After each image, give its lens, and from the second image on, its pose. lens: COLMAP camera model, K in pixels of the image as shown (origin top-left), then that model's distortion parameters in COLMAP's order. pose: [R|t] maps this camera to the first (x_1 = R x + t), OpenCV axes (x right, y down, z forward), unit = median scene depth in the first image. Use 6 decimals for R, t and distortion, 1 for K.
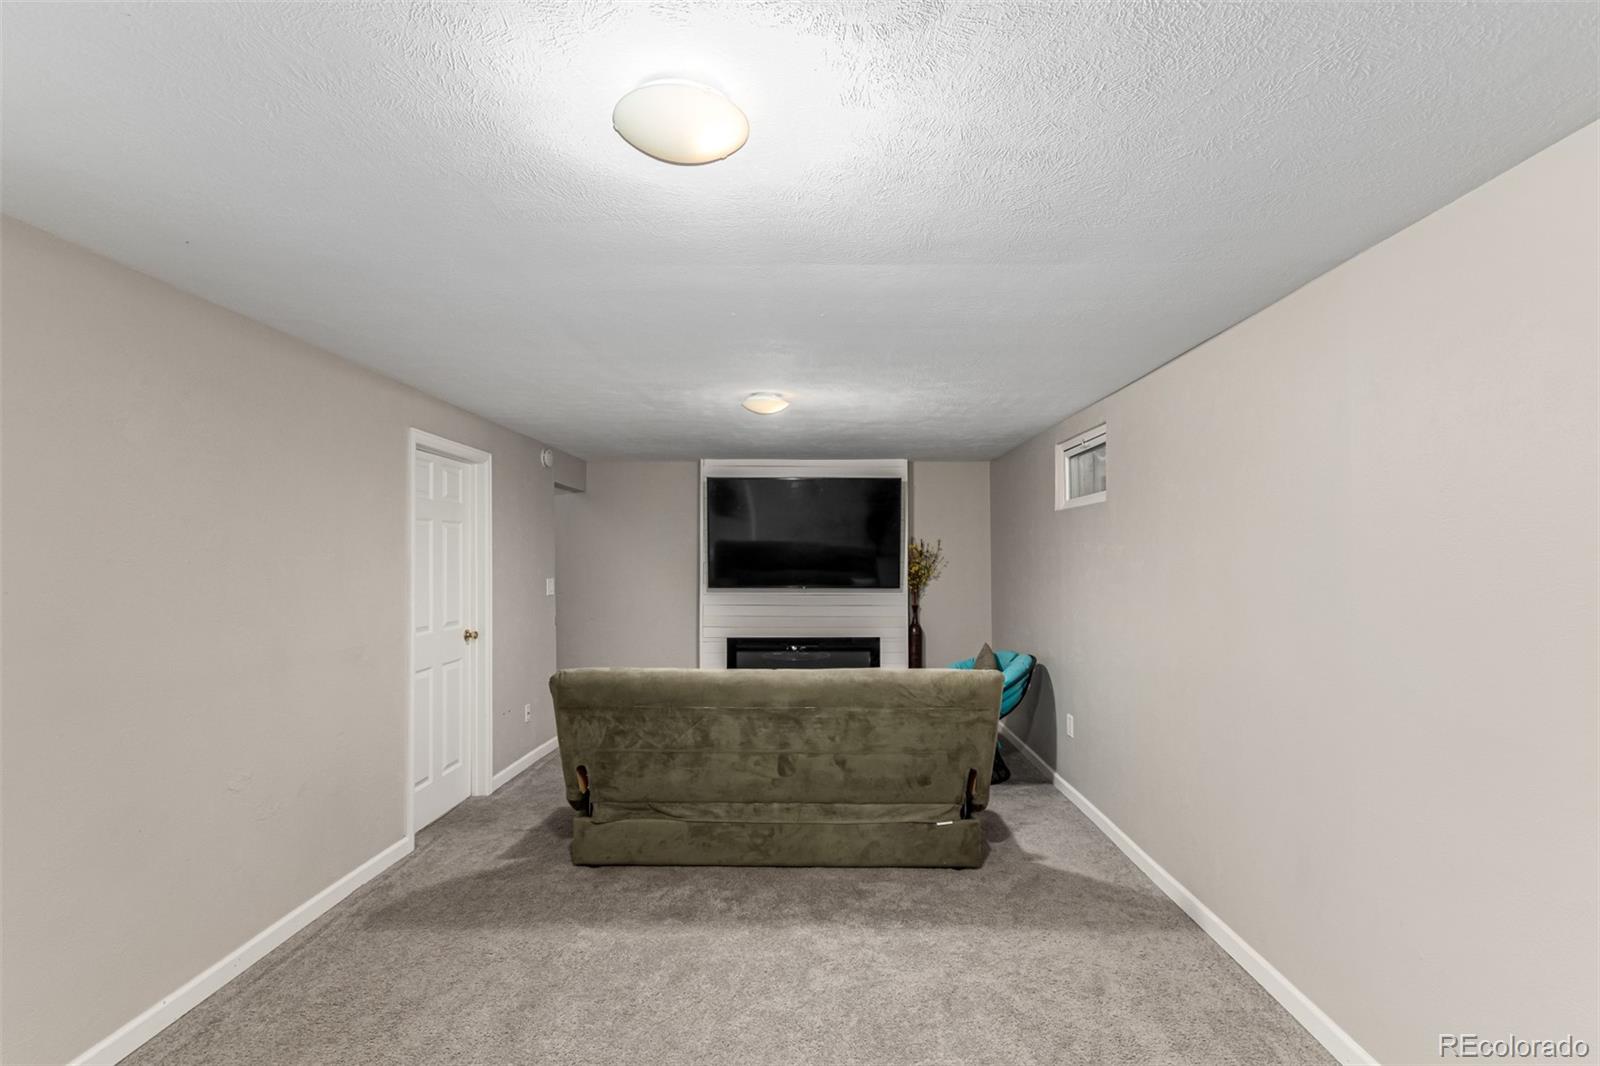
lens RADIAL K [[744.4, 0, 827.8], [0, 744.4, 541.6], [0, 0, 1]] dist [0.001397, -0.000250]
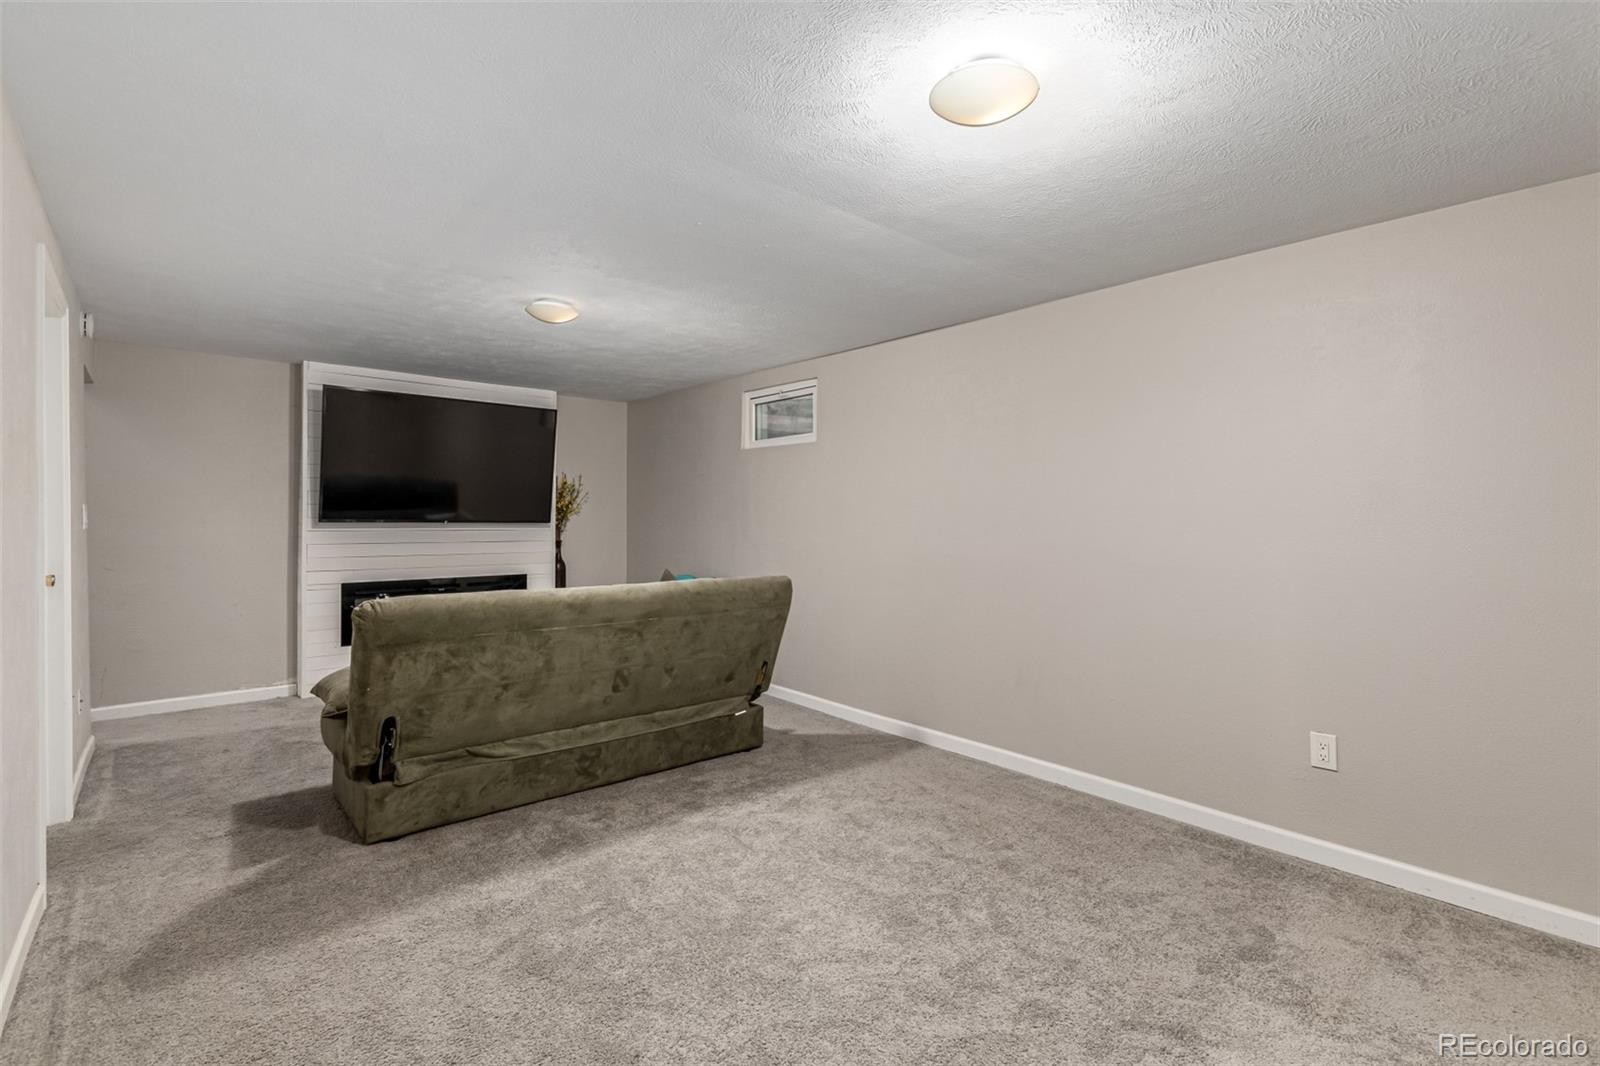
lens RADIAL K [[730.3, 0, 822.6], [0, 730.3, 521.3], [0, 0, 1]] dist [0.000135, -0.000627]
pose [[0.742523, -0.000108, 0.669820, -0.502082], [-0.019761, 0.999561, 0.022067, 0.059291], [-0.669529, -0.029621, 0.742195, 0.097837]]
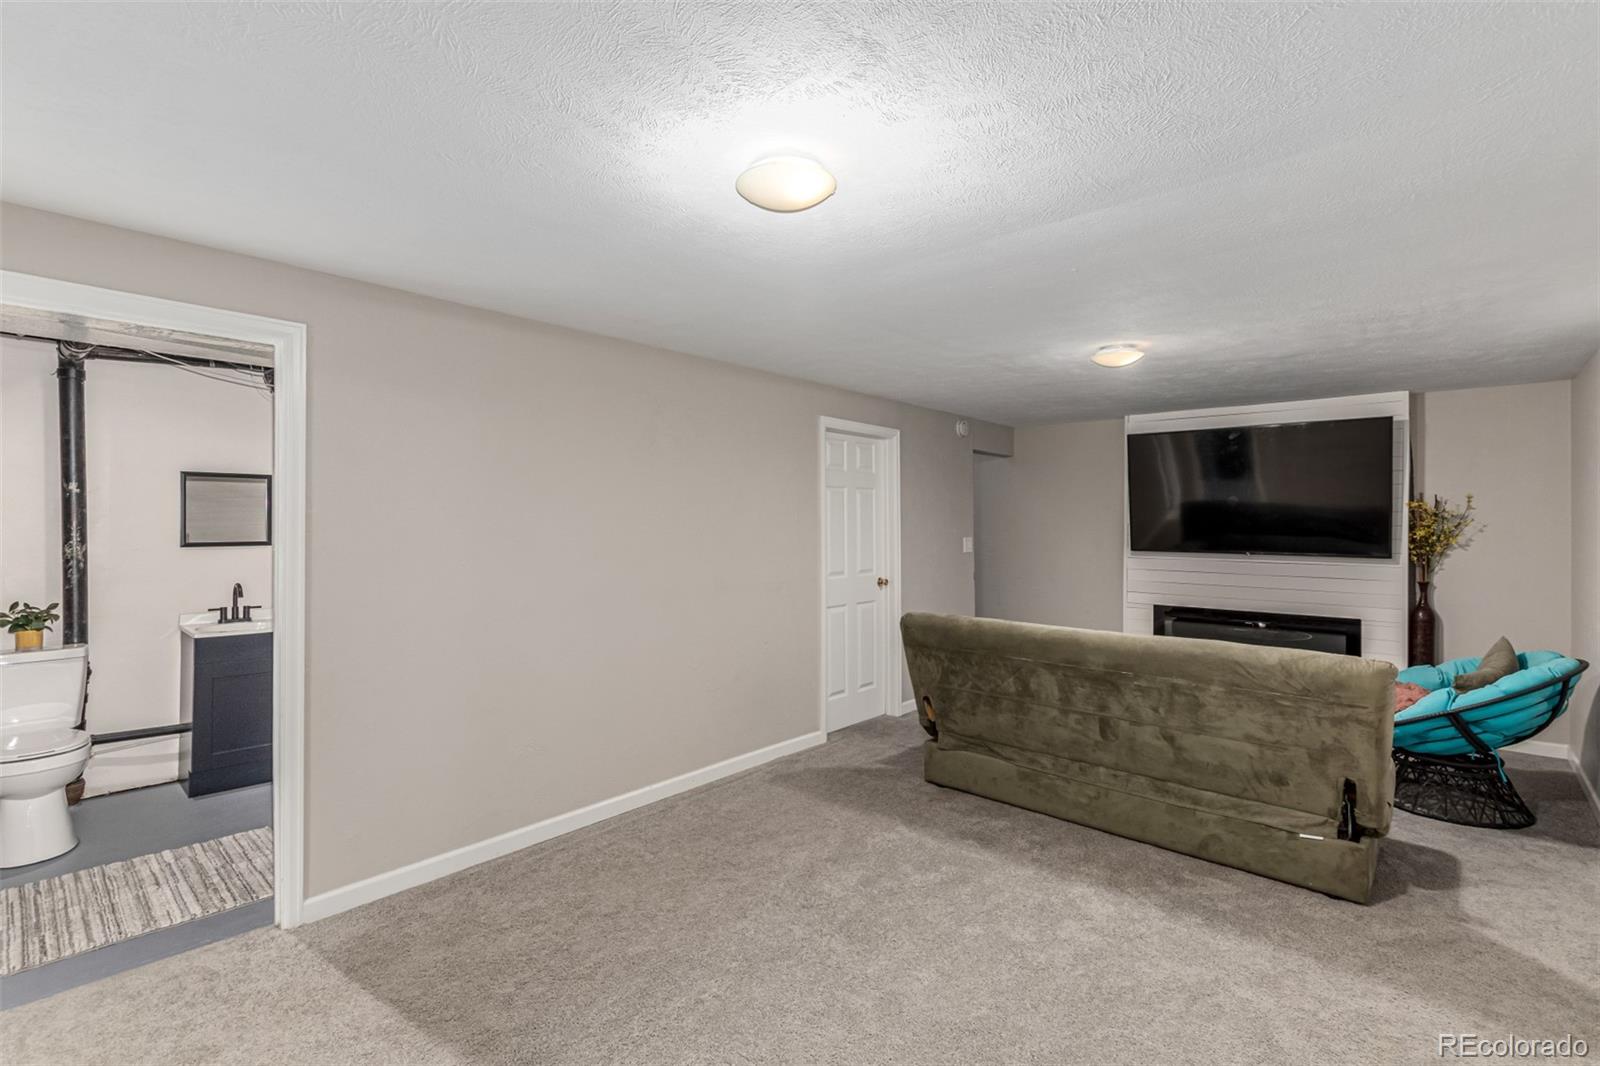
lens RADIAL K [[753.4, 0, 790.3], [0, 753.4, 527.2], [0, 0, 1]] dist [-0.000815, -0.000486]
pose [[0.737933, 0.008318, -0.674823, 0.294683], [0.010874, 0.999648, 0.024212, 0.007355], [0.674787, -0.025204, 0.737582, -0.000530]]
